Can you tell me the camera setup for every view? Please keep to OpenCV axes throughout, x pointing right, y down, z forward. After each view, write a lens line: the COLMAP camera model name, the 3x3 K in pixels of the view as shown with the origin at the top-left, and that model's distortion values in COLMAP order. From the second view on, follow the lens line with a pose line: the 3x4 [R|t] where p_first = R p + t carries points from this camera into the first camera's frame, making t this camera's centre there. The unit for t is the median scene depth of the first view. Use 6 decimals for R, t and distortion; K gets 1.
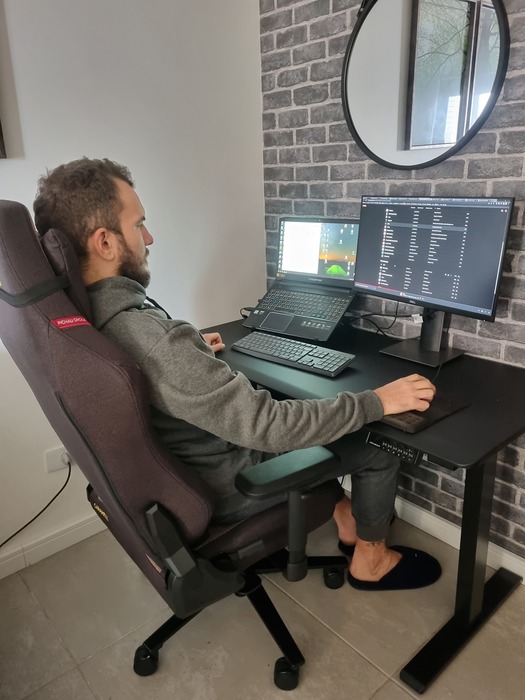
lens RADIAL K [[539.5, 0, 260.3], [0, 539.5, 351.5], [0, 0, 1]] dist [0.058384, -0.042693]
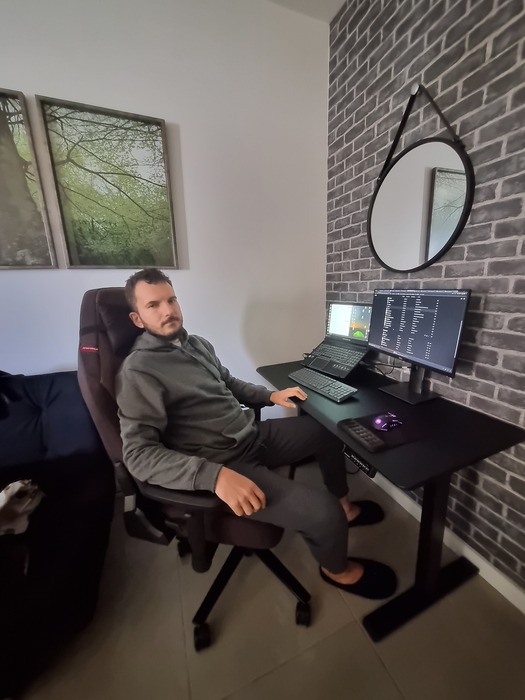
lens RADIAL K [[279.6, 0, 267.7], [0, 279.6, 350.4], [0, 0, 1]] dist [-0.000828, 0.000059]
pose [[0.949005, 0.072431, -0.306828, 0.157106], [-0.096314, 0.993329, -0.063405, -0.027059], [0.300189, 0.089724, 0.949651, 0.146669]]
